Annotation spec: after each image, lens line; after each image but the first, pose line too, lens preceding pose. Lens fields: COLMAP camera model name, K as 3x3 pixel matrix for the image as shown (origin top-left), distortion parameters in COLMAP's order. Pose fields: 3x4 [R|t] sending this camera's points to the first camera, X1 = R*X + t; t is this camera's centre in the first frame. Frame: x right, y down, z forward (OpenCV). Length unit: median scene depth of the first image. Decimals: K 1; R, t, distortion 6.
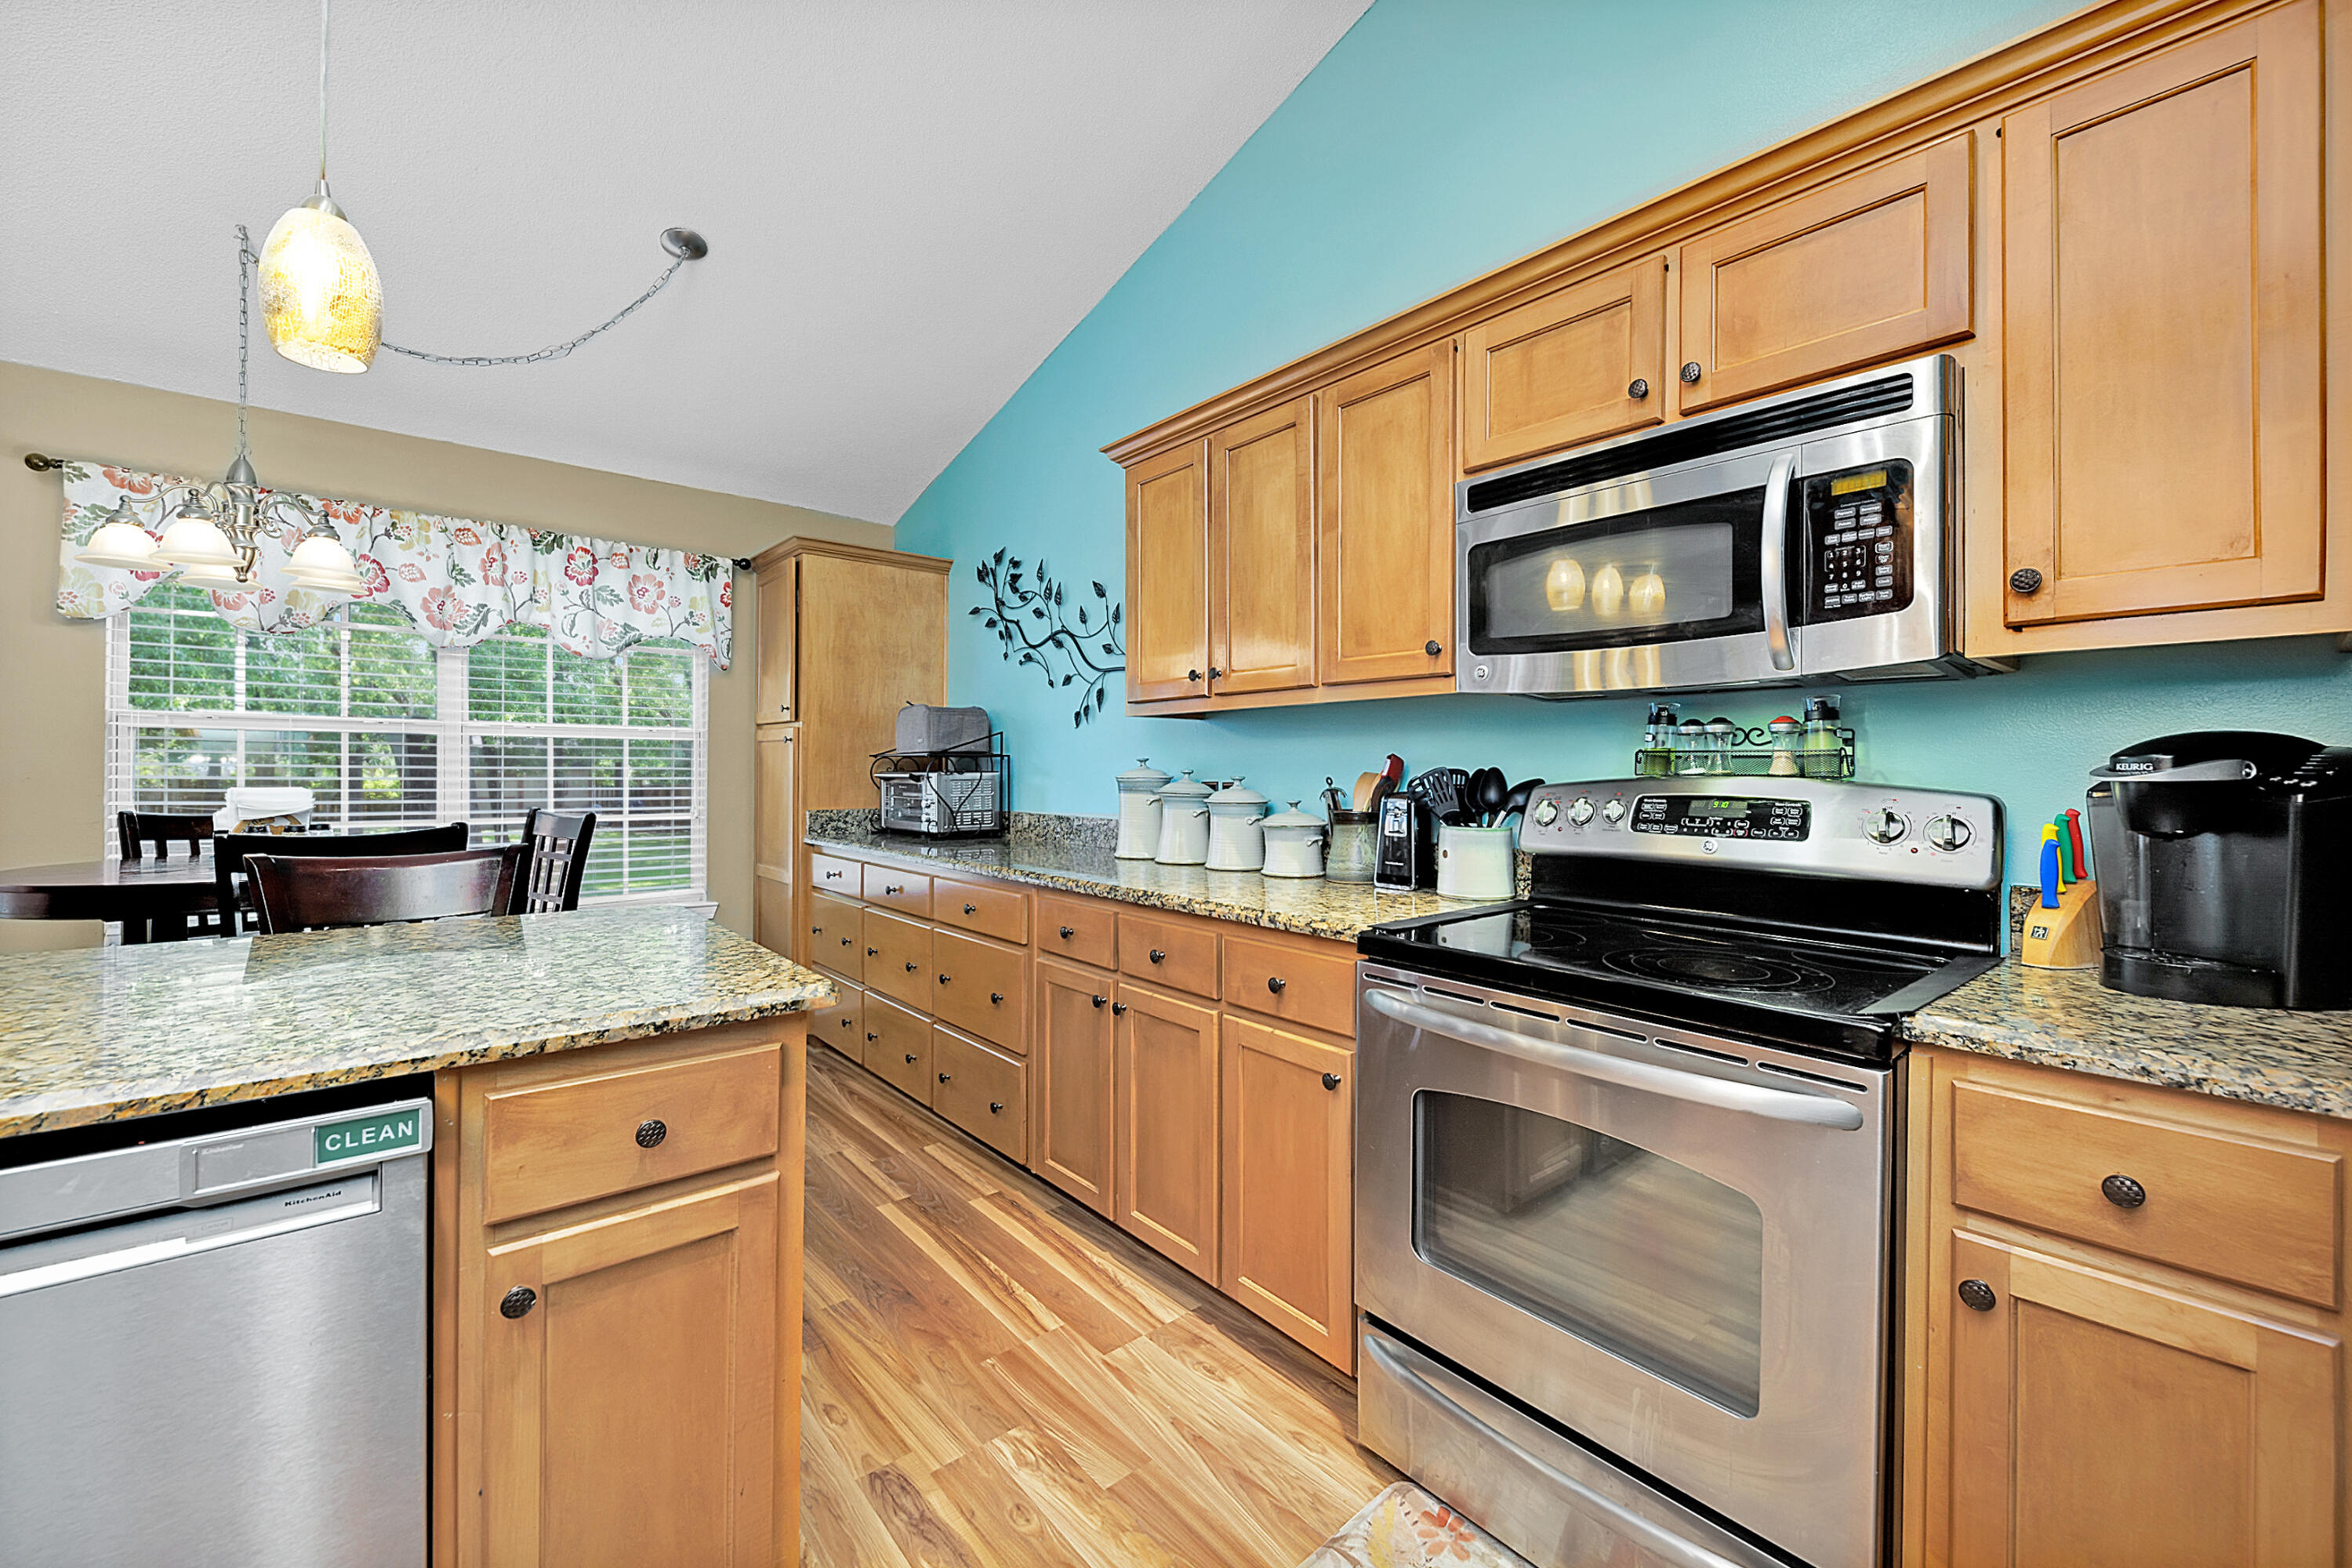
lens RADIAL K [[925.4, 0, 1172.0], [0, 925.4, 774.5], [0, 0, 1]] dist [0.001792, -0.000228]
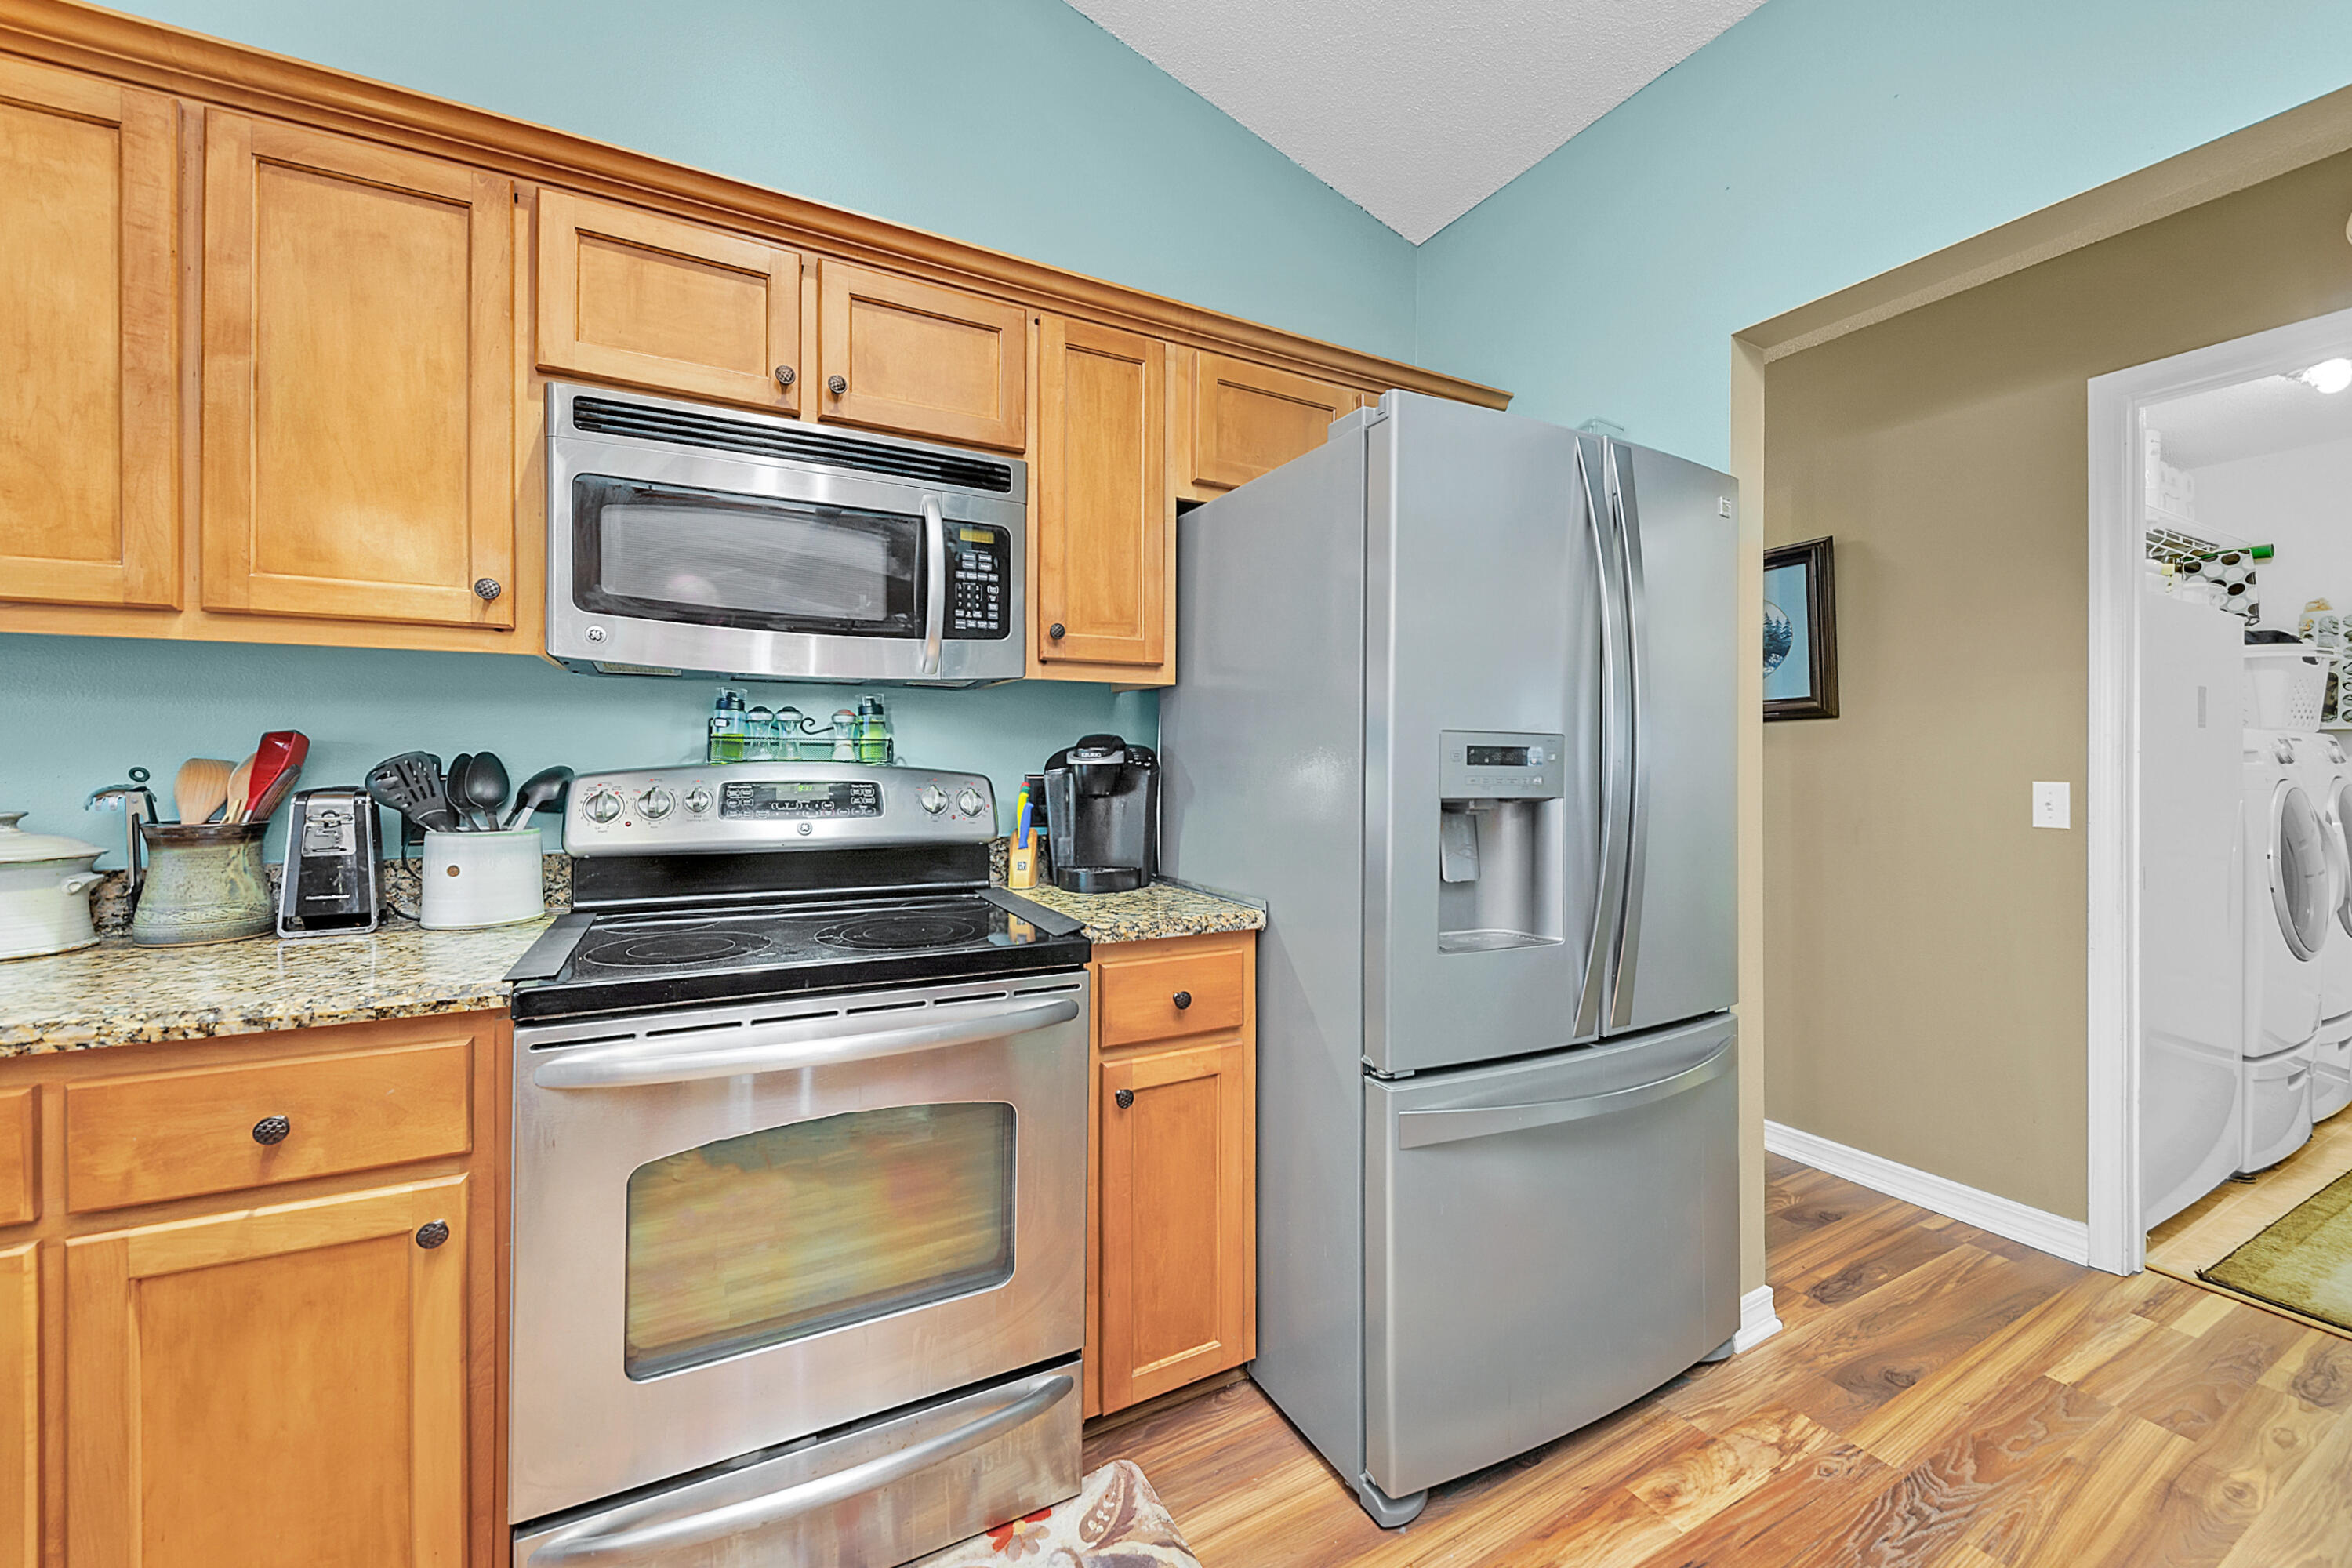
lens RADIAL K [[904.6, 0, 1173.7], [0, 904.6, 760.0], [0, 0, 1]] dist [0.010445, -0.000143]
pose [[0.217992, -0.004371, 0.975941, -0.261590], [0.001583, 0.999990, 0.004126, -0.003067], [-0.975949, 0.000645, 0.217997, 0.270228]]
